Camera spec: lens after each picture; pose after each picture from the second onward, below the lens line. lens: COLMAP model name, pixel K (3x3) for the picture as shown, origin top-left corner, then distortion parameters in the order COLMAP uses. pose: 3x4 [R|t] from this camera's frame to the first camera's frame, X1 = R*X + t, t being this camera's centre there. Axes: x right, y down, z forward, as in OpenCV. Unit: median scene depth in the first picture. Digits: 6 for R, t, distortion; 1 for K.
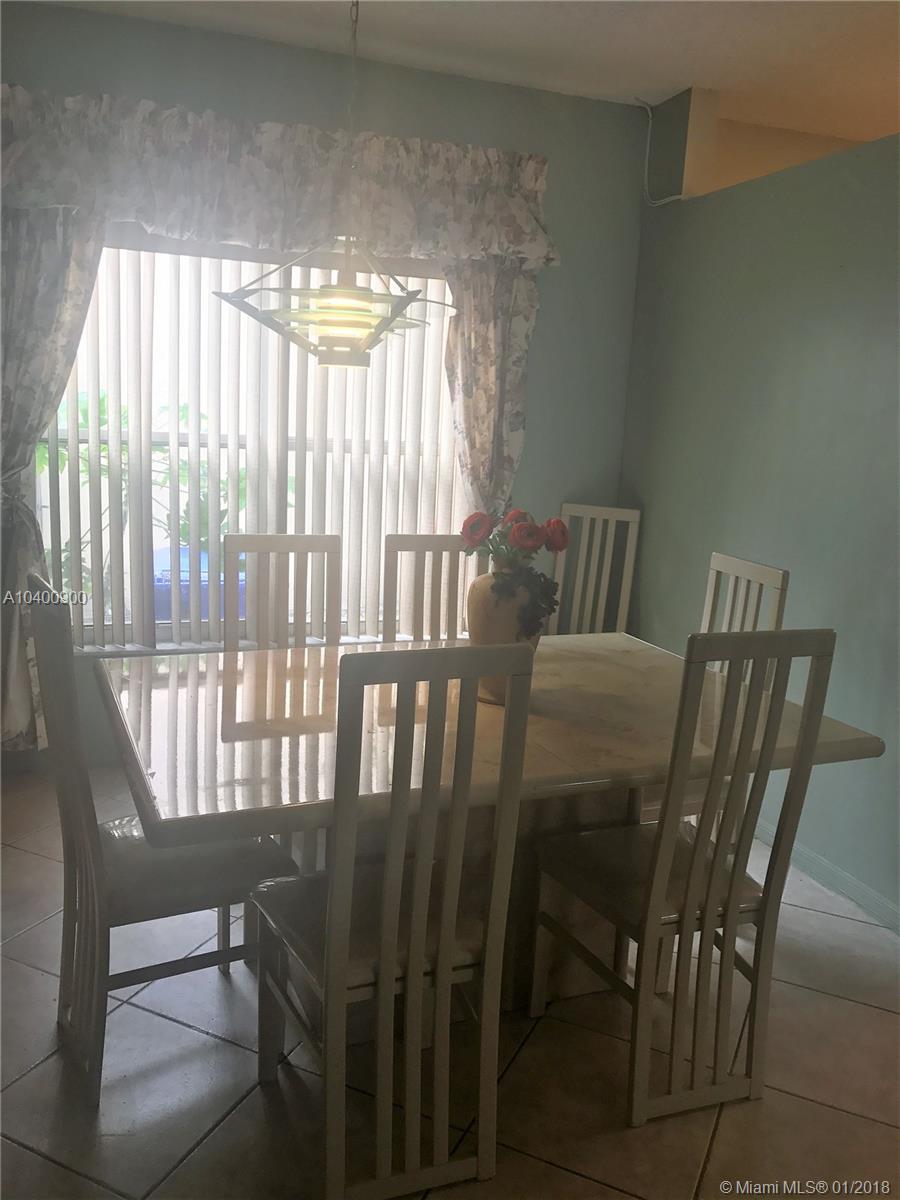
lens RADIAL K [[963.7, 0, 449.4], [0, 963.7, 602.5], [0, 0, 1]] dist [0.015038, -0.007927]
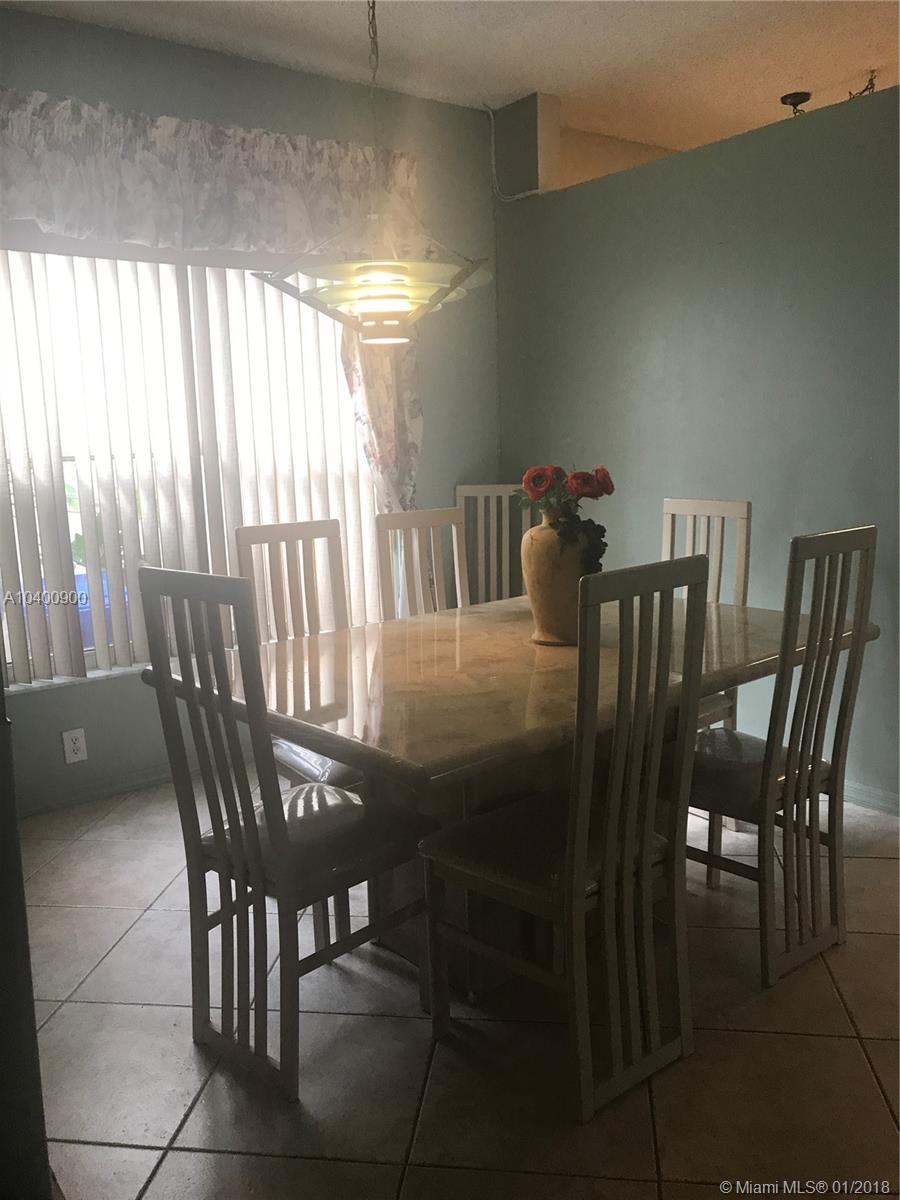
lens RADIAL K [[963.7, 0, 459.8], [0, 963.7, 598.5], [0, 0, 1]] dist [0.015038, -0.007927]
pose [[0.946761, -0.135127, 0.292207, -0.241950], [0.141943, 0.989872, -0.002148, 0.026082], [-0.288958, 0.043511, 0.956353, 0.003715]]
